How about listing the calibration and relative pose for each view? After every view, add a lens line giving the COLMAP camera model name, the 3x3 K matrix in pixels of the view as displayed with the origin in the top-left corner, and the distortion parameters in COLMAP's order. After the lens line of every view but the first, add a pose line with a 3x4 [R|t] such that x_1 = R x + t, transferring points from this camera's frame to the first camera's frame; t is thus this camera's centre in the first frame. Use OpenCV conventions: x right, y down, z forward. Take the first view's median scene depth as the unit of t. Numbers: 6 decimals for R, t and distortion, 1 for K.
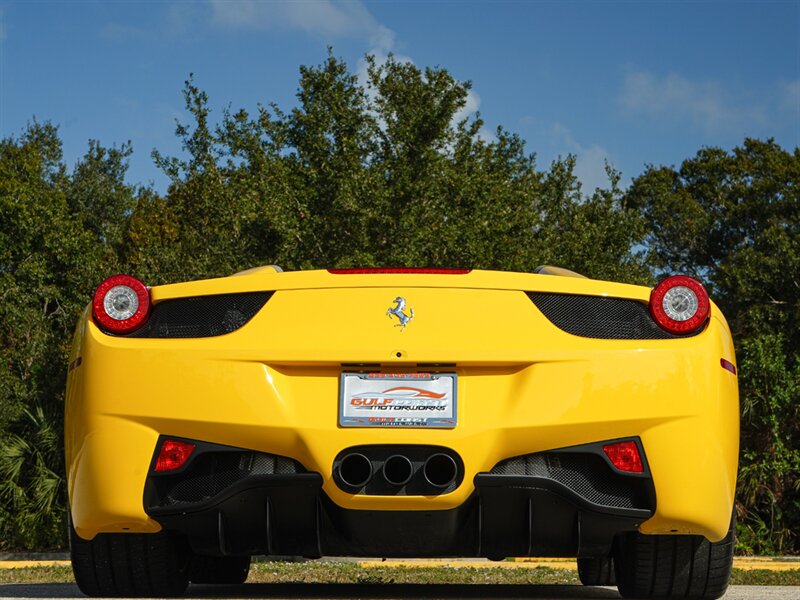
lens RADIAL K [[1991.8, 0, 399.9], [0, 1991.8, 299.3], [0, 0, 1]] dist [-0.008517, 0.120921]
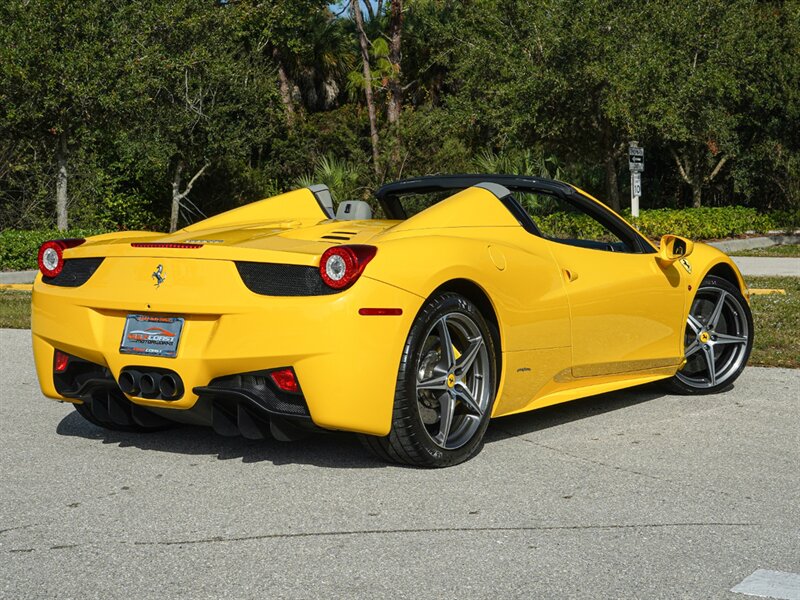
lens RADIAL K [[1525.5, 0, 399.5], [0, 1525.5, 270.2], [0, 0, 1]] dist [-0.001440, -0.090946]
pose [[0.838967, 0.022237, -0.543728, 0.756458], [0.073421, 0.985403, 0.153589, -0.156234], [0.539207, -0.168777, 0.825088, 0.161428]]
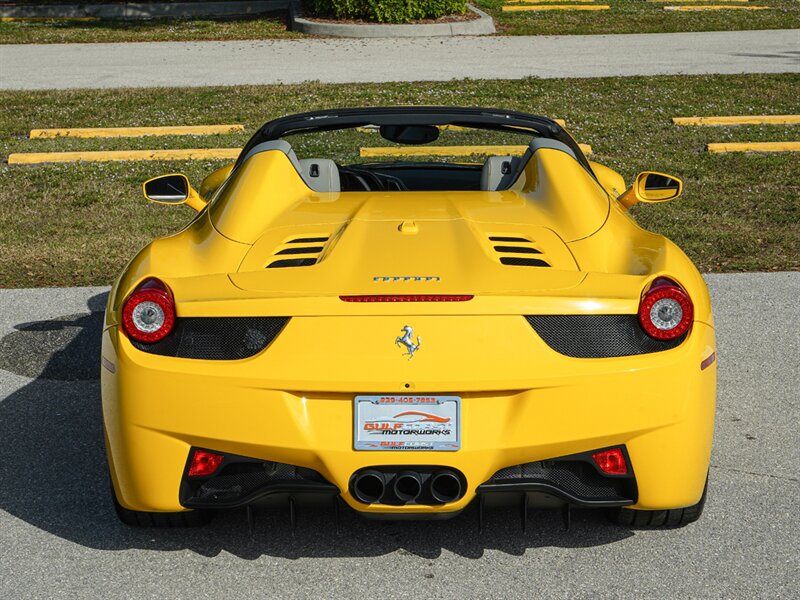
lens RADIAL K [[1913.1, 0, 400.4], [0, 1913.1, 301.8], [0, 0, 1]] dist [-0.031839, 0.262547]
pose [[0.999899, -0.013703, 0.003706, -0.007340], [0.011704, 0.943563, 0.330986, -0.354446], [-0.008032, -0.330909, 0.943628, 0.023771]]
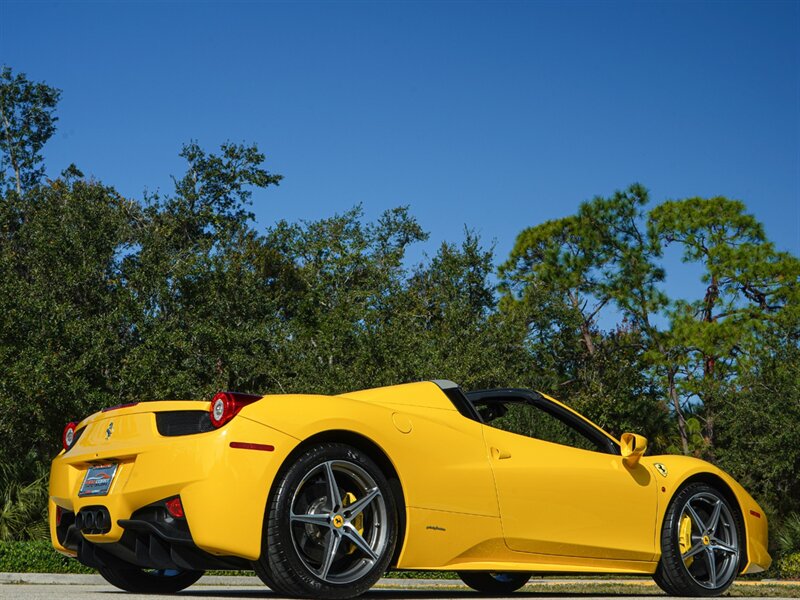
lens RADIAL K [[1220.0, 0, 382.7], [0, 1220.0, 268.3], [0, 0, 1]] dist [0.014319, -0.095336]
pose [[0.639942, -0.182256, -0.746497, 1.001199], [0.088341, 0.982474, -0.164138, 0.064361], [0.763329, 0.039093, 0.644826, 0.463580]]
